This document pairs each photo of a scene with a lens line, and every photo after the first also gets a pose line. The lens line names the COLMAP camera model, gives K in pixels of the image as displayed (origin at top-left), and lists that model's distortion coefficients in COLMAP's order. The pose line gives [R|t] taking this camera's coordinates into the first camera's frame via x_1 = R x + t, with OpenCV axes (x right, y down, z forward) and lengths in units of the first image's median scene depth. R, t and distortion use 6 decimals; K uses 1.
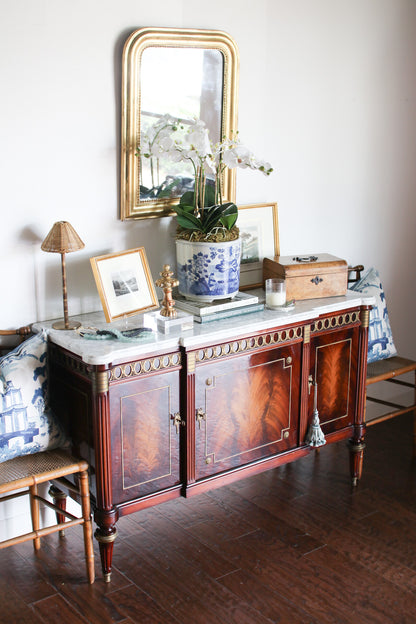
lens RADIAL K [[868.1, 0, 208.0], [0, 868.1, 312.0], [0, 0, 1]] dist [-0.184392, 0.281097]
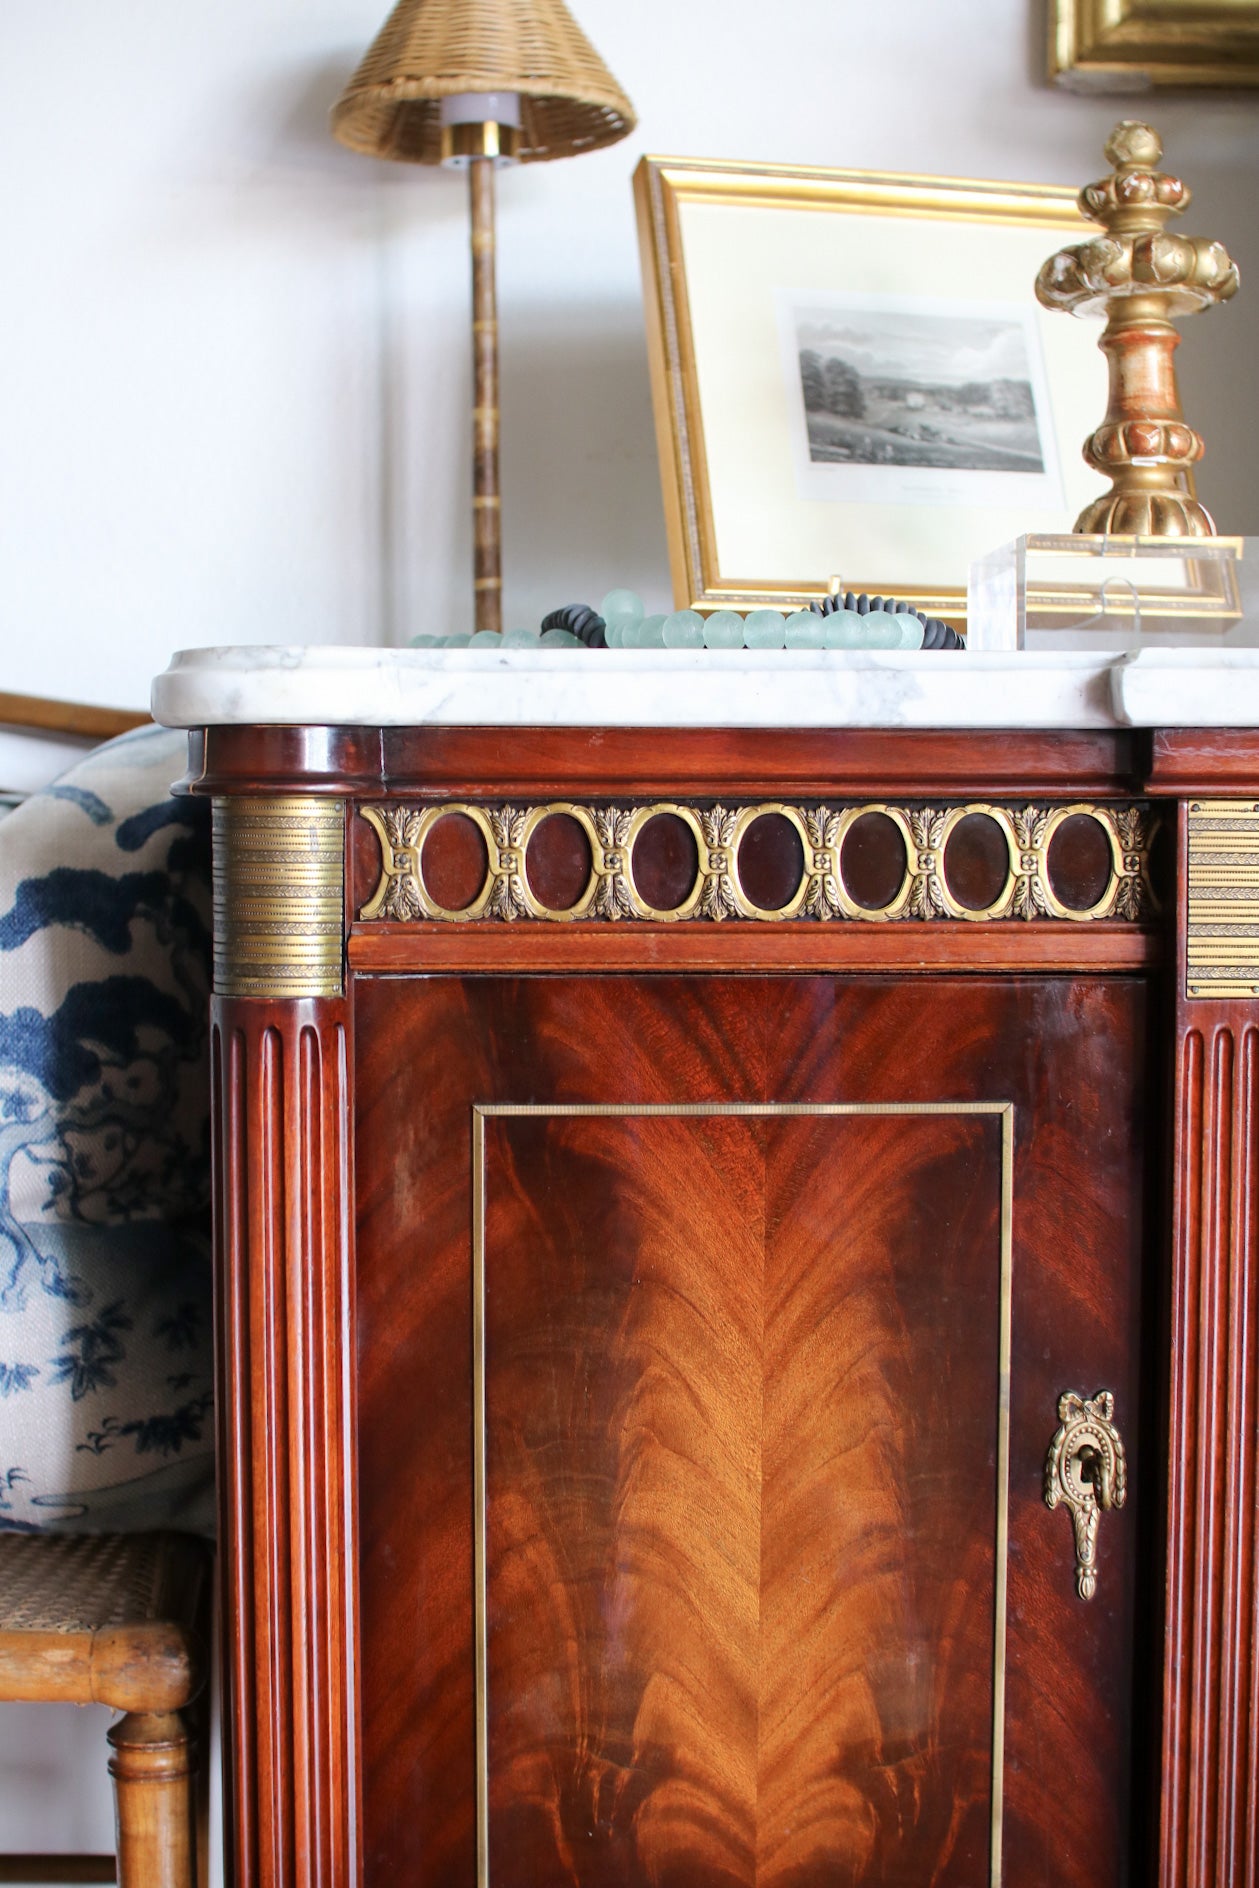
lens RADIAL K [[2682.3, 0, 629.5], [0, 2682.3, 944.0], [0, 0, 1]] dist [-0.184023, 0.251111]
pose [[0.803913, 0.020073, -0.594408, 0.109016], [-0.152819, 0.972846, -0.173829, 0.123187], [0.574779, 0.230580, 0.785151, 0.666291]]
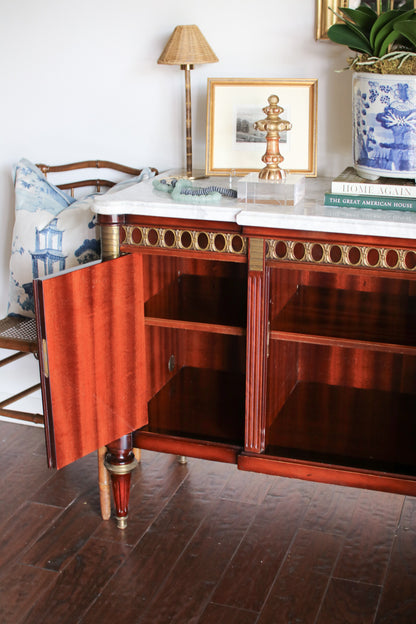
lens RADIAL K [[868.1, 0, 208.0], [0, 868.1, 312.0], [0, 0, 1]] dist [-0.184392, 0.281097]
pose [[0.558972, 0.260056, -0.787351, 0.427247], [-0.217287, 0.962303, 0.163580, 0.004049], [0.800210, 0.079644, 0.594407, 0.580583]]
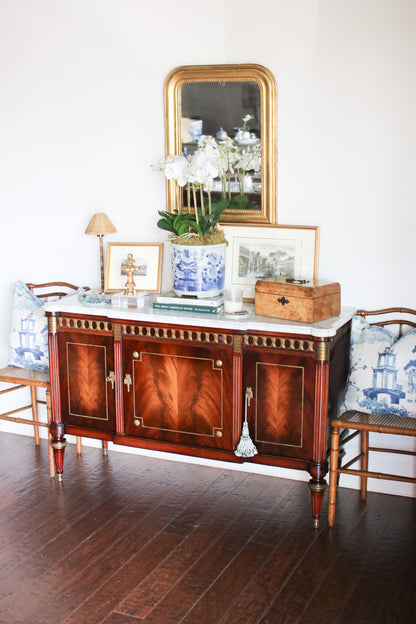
lens RADIAL K [[868.1, 0, 208.0], [0, 868.1, 312.0], [0, 0, 1]] dist [-0.184392, 0.281097]
pose [[0.488386, 0.175079, -0.854884, 1.040392], [-0.225593, 0.971695, 0.070123, -0.082045], [0.842963, 0.158609, 0.514059, 0.441559]]
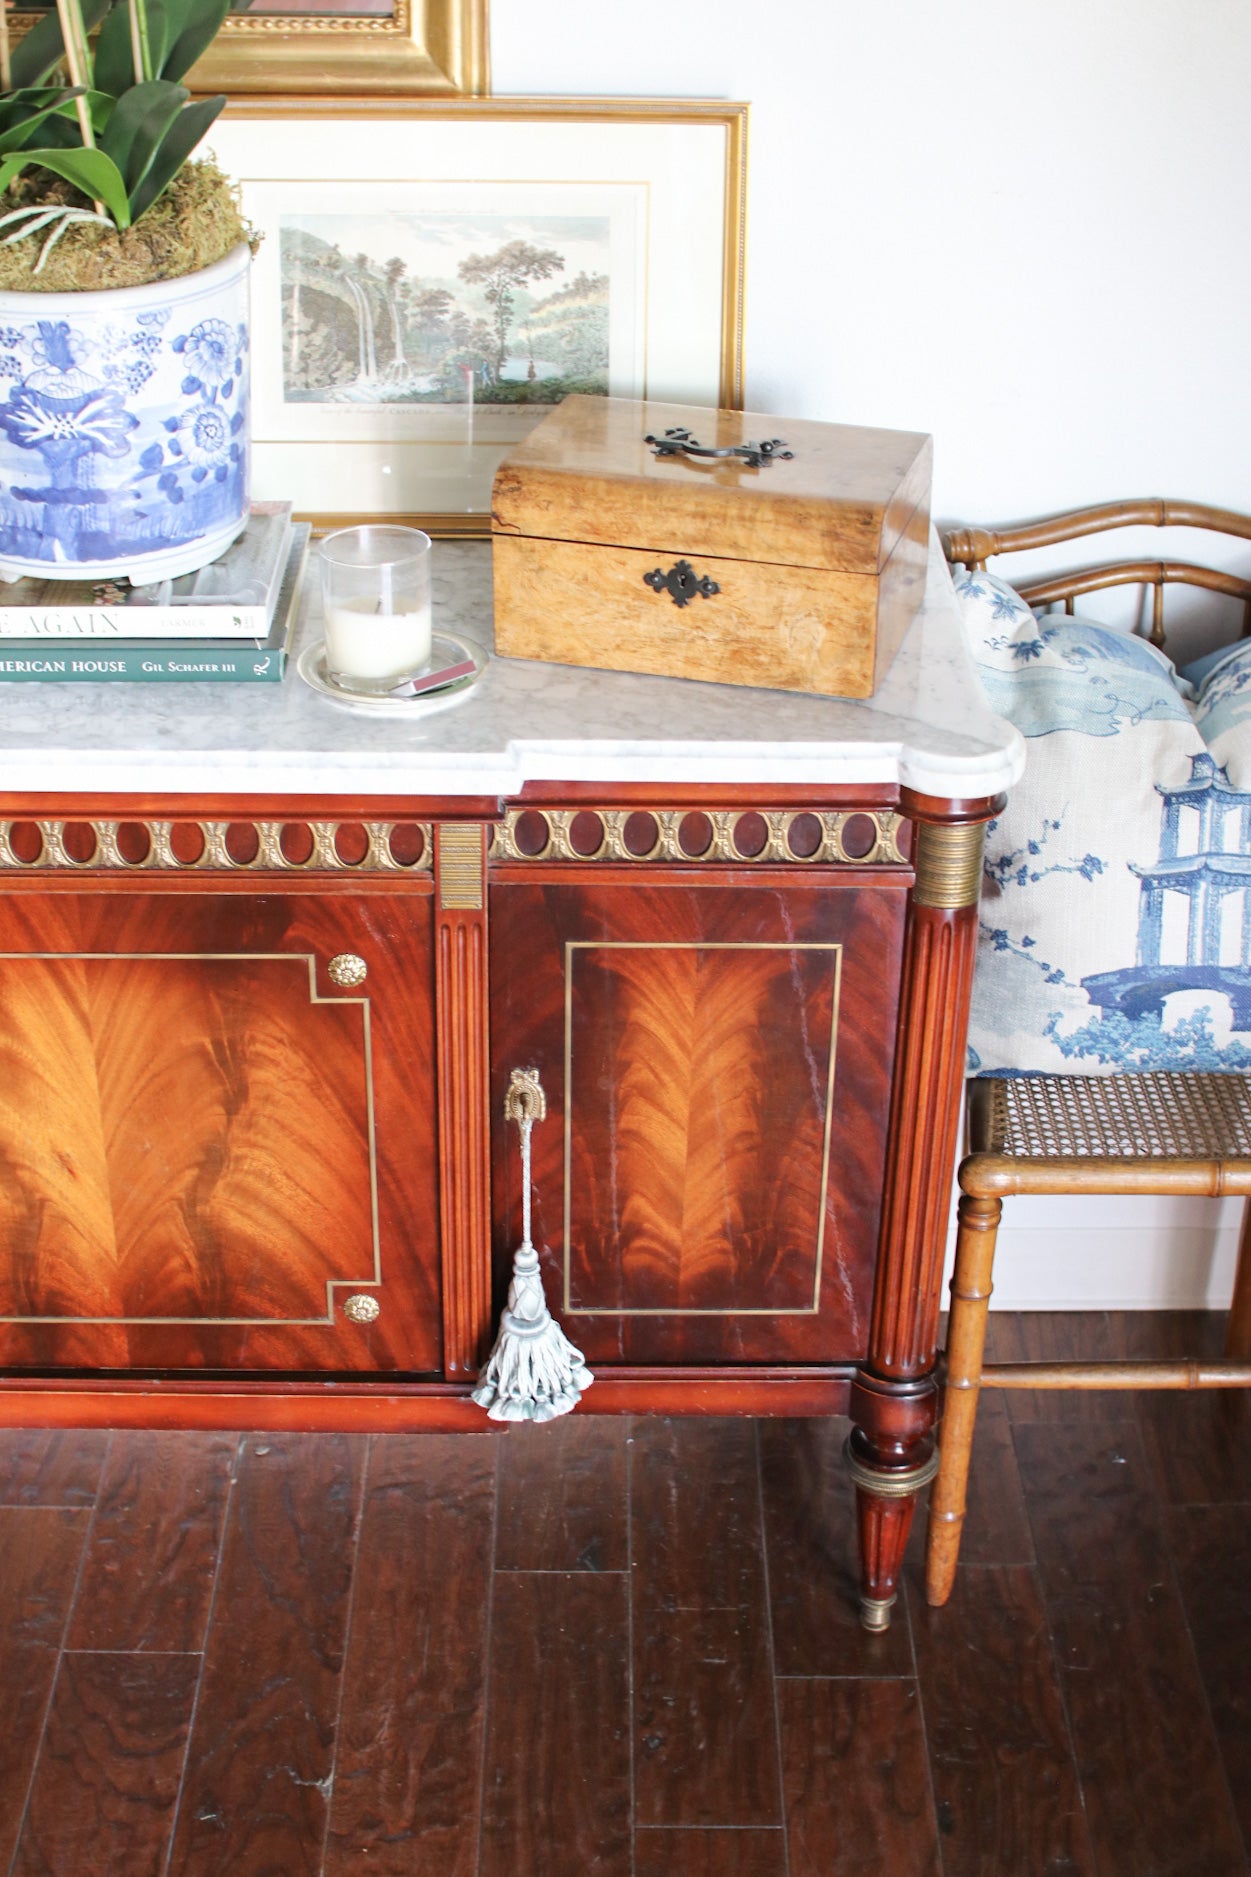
lens RADIAL K [[2666.6, 0, 625.5], [0, 2666.6, 938.5], [0, 0, 1]] dist [-0.184023, 0.251111]
pose [[0.800166, 0.307643, -0.514869, 0.458728], [-0.171390, 0.939919, 0.295259, -0.138909], [0.574770, -0.148013, 0.804818, 0.591025]]
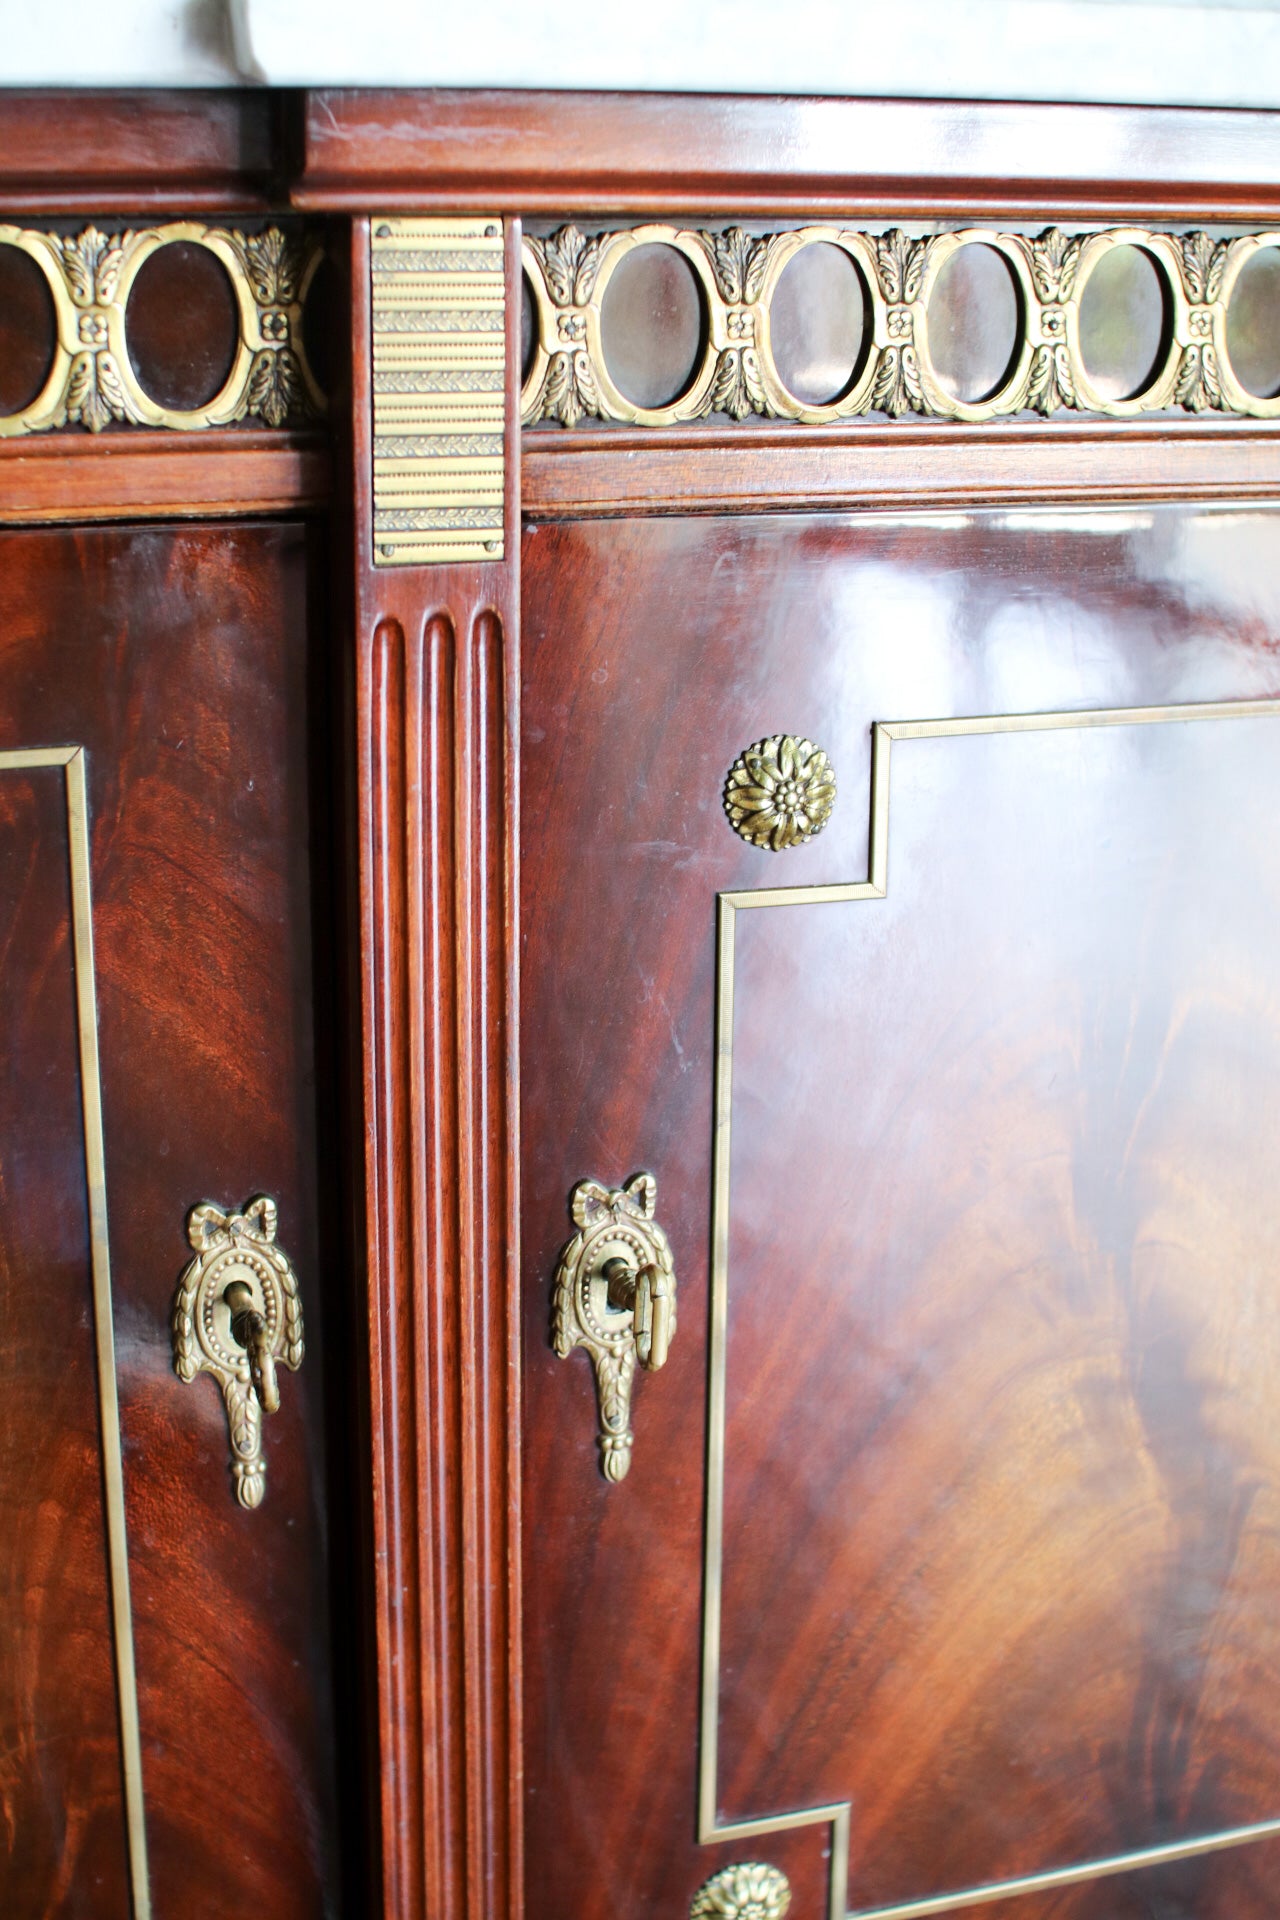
lens RADIAL K [[2671.0, 0, 640.0], [0, 2671.0, 960.0], [0, 0, 1]] dist [-0.184392, 0.281097]
pose [[0.947127, 0.099156, -0.305154, 0.052074], [-0.091549, 0.995030, 0.039175, 0.083776], [0.307522, -0.009167, 0.951497, 0.781759]]
